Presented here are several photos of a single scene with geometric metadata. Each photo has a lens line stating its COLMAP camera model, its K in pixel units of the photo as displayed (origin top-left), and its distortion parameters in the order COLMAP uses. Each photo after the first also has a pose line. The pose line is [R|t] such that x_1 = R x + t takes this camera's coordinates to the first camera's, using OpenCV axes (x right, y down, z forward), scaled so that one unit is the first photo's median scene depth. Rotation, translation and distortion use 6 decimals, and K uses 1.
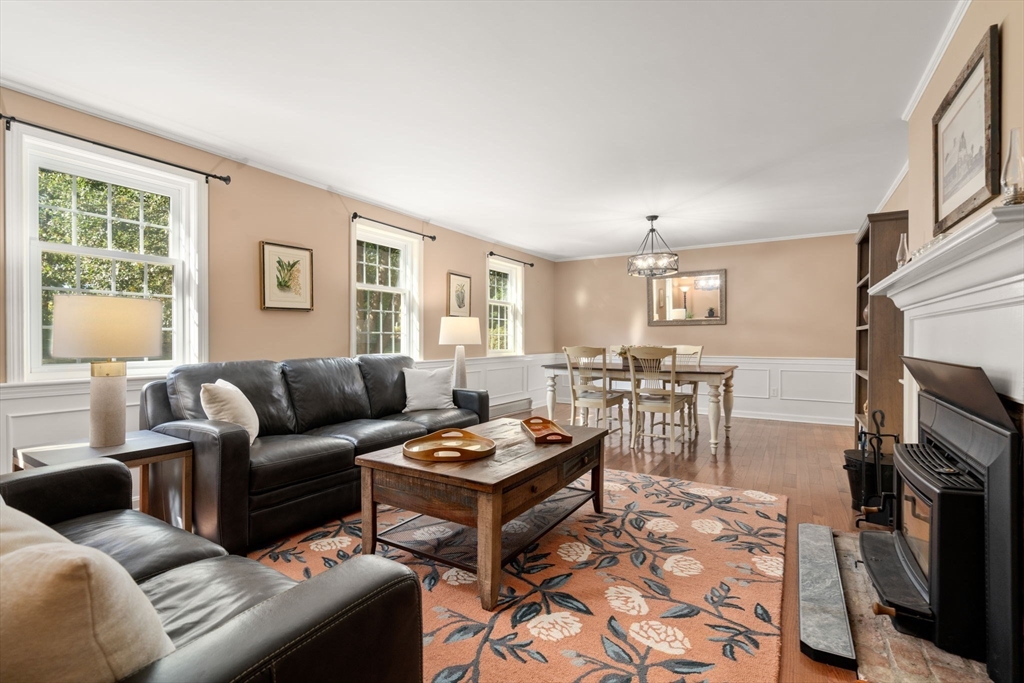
lens RADIAL K [[465.3, 0, 502.1], [0, 465.3, 339.3], [0, 0, 1]] dist [0.000114, -0.001120]
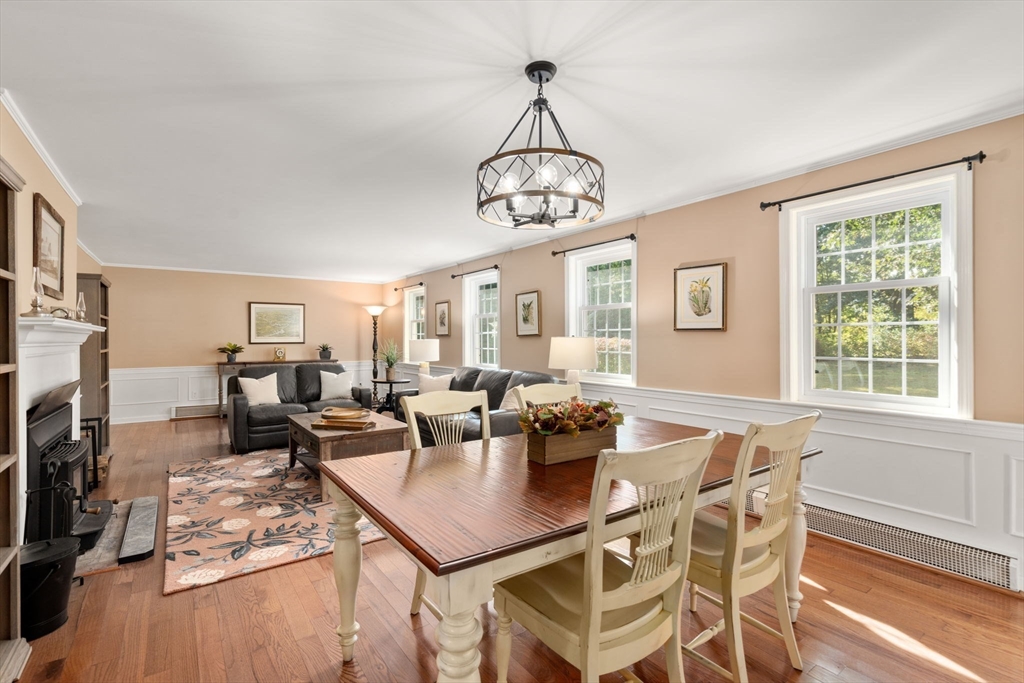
lens RADIAL K [[465.3, 0, 515.8], [0, 465.3, 335.4], [0, 0, 1]] dist [0.000114, -0.001120]
pose [[-0.366062, -0.009723, -0.930539, 1.366496], [0.001476, 0.999938, -0.011029, -0.072197], [0.930589, -0.005411, -0.366025, 2.226271]]
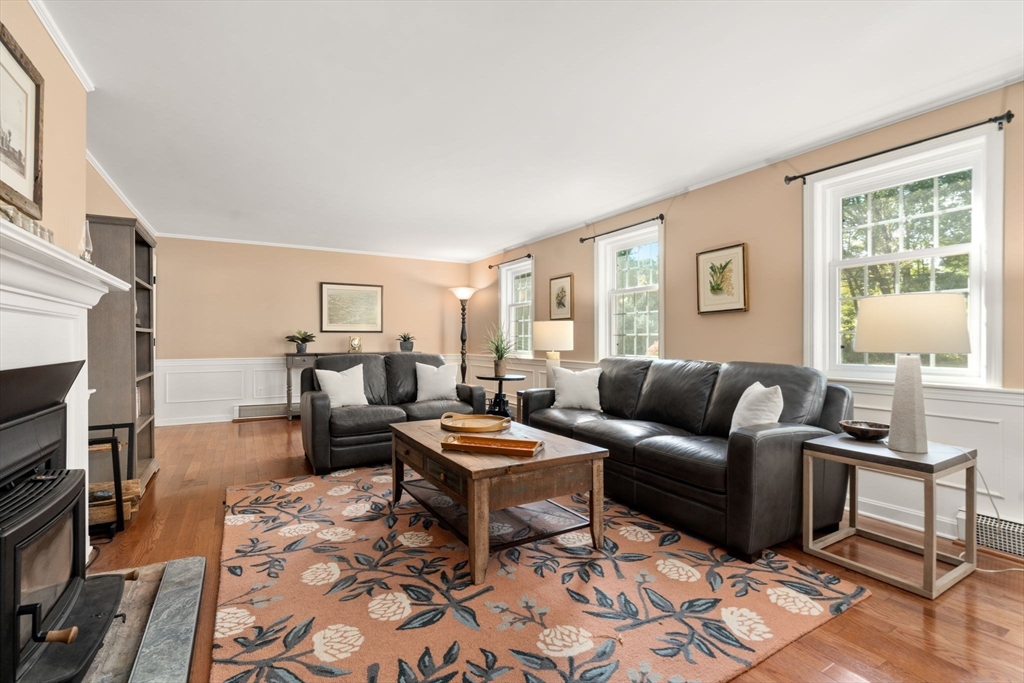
lens RADIAL K [[465.3, 0, 515.7], [0, 465.3, 339.6], [0, 0, 1]] dist [0.000114, -0.001120]
pose [[-0.457281, -0.004652, -0.889310, 0.935582], [-0.002532, 0.999989, -0.003929, 0.000357], [0.889319, 0.000455, -0.457287, 1.578469]]
